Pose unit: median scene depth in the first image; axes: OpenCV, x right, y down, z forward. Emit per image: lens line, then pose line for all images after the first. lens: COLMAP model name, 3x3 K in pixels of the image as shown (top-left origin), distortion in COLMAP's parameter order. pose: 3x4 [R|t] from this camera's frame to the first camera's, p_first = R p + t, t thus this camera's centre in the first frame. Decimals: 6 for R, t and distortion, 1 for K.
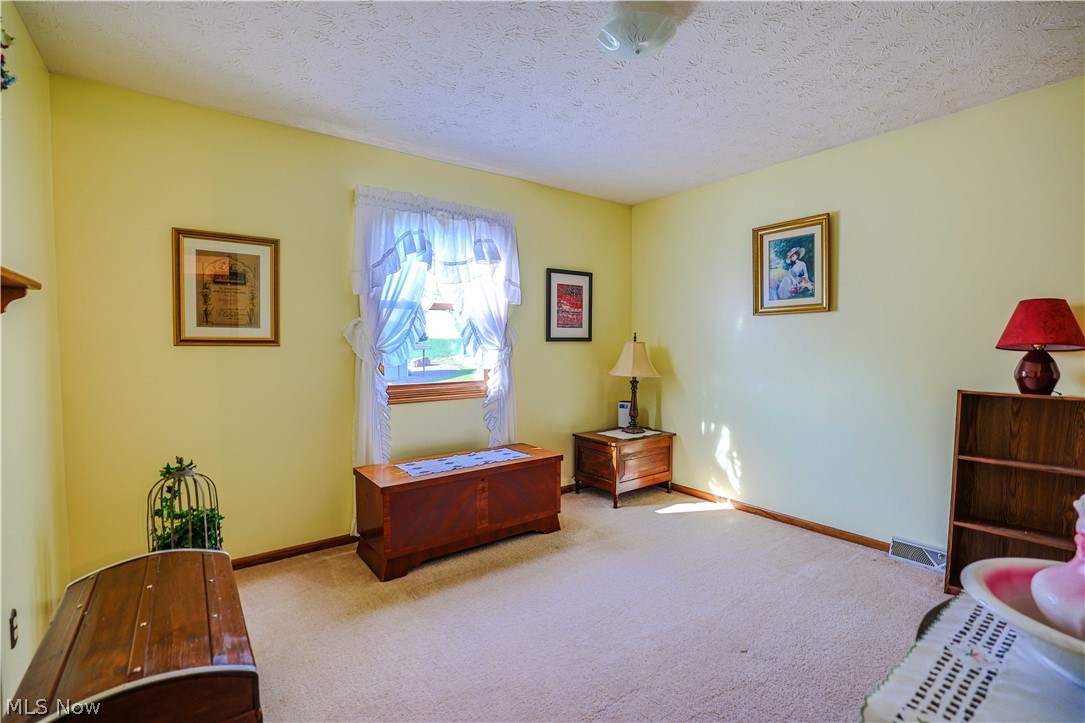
lens RADIAL K [[492.2, 0, 546.2], [0, 492.2, 362.1], [0, 0, 1]] dist [-0.025035, 0.002318]
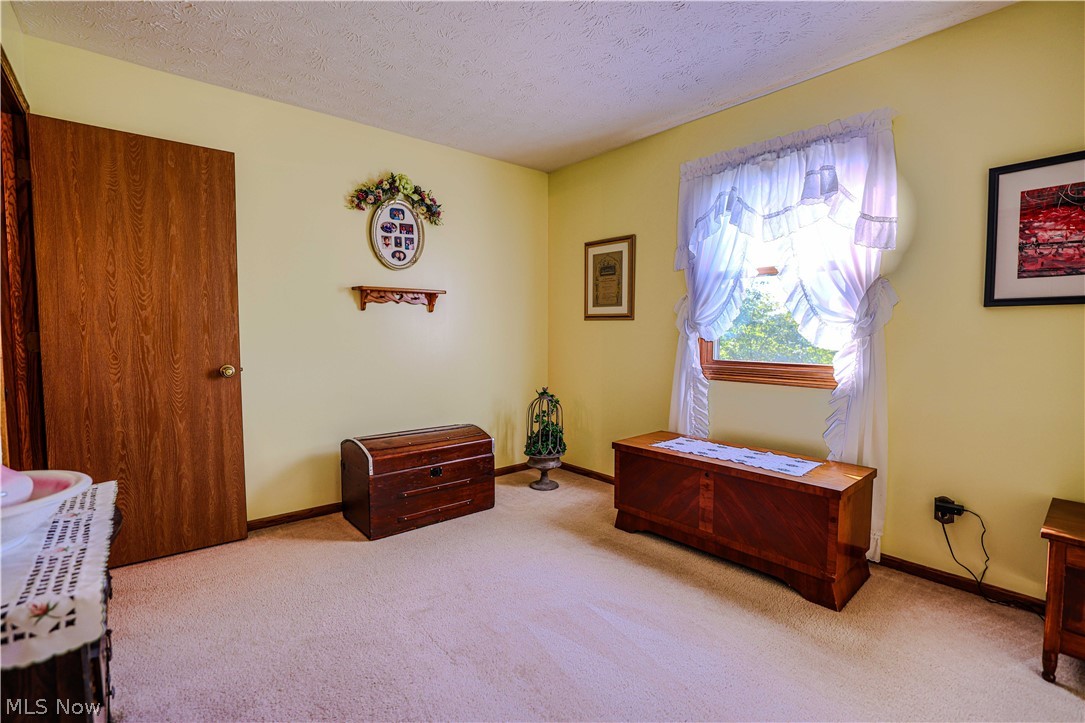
lens RADIAL K [[492.2, 0, 545.9], [0, 492.2, 355.8], [0, 0, 1]] dist [-0.025035, 0.002318]
pose [[0.074359, 0.051480, -0.995902, 0.600038], [-0.038539, 0.998069, 0.048714, 0.005555], [0.996487, 0.034759, 0.076199, 0.584333]]
